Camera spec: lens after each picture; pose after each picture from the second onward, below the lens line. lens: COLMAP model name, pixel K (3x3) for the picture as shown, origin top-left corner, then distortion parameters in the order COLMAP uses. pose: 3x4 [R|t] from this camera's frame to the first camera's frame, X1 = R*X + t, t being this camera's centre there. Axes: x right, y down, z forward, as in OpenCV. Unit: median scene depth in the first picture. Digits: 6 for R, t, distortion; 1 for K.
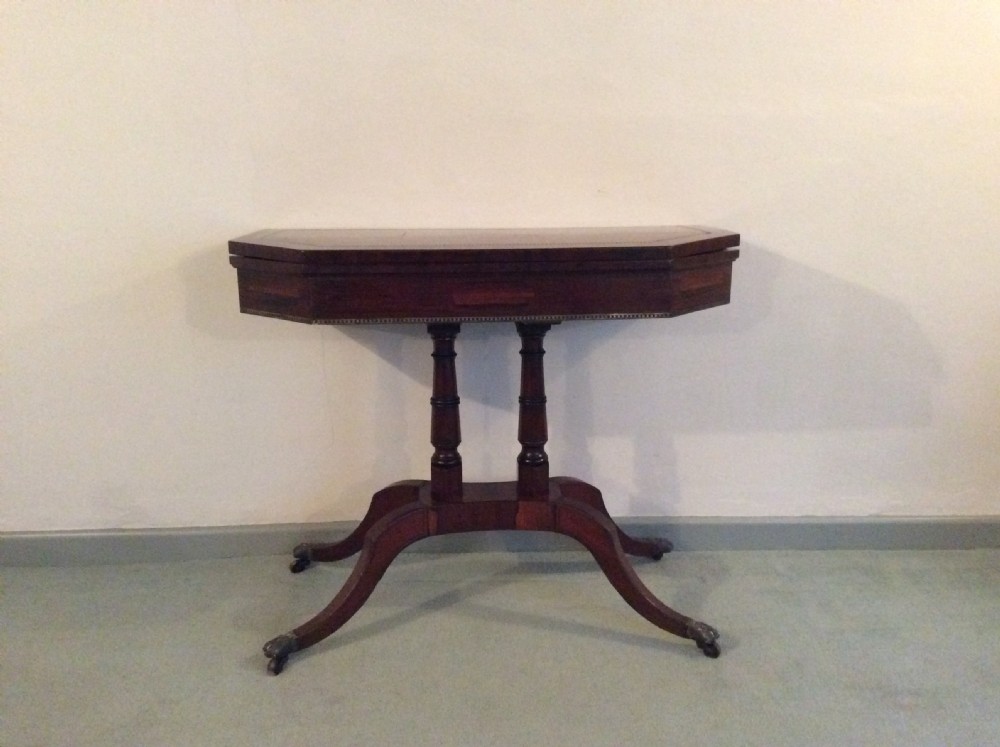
lens RADIAL K [[894.0, 0, 500.0], [0, 894.0, 373.5], [0, 0, 1]] dist [0.117272, -0.203920]
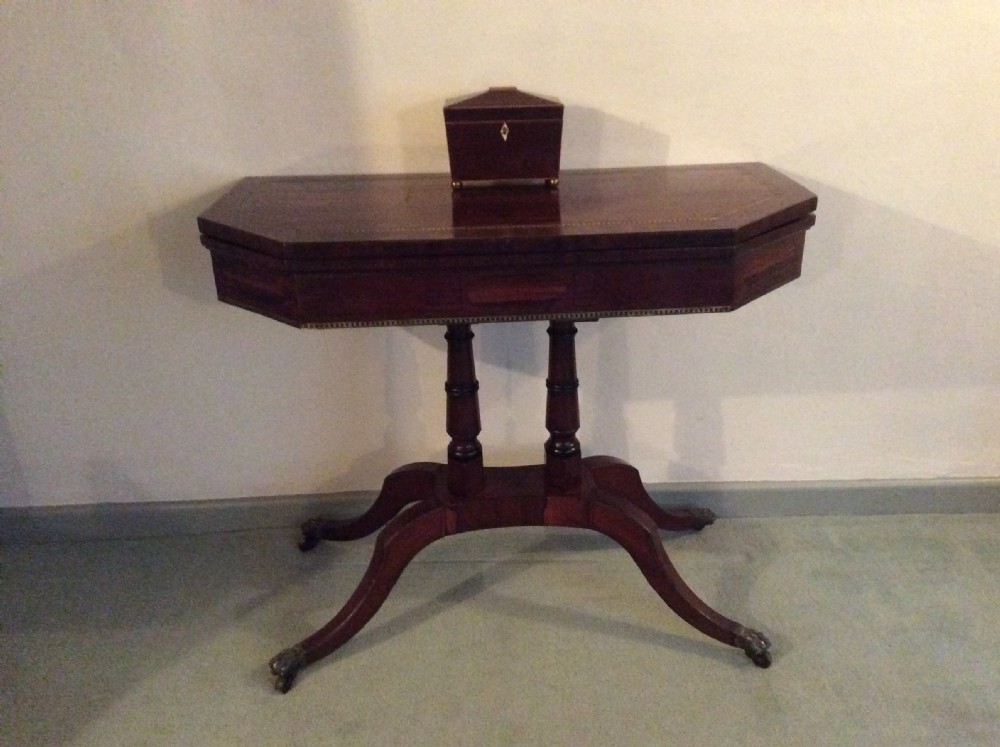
lens RADIAL K [[894.0, 0, 500.0], [0, 894.0, 373.5], [0, 0, 1]] dist [0.117272, -0.203920]
pose [[0.999660, -0.010474, -0.023877, -0.003359], [0.014503, 0.984396, 0.175366, -0.133017], [0.021668, -0.175653, 0.984214, 0.145463]]
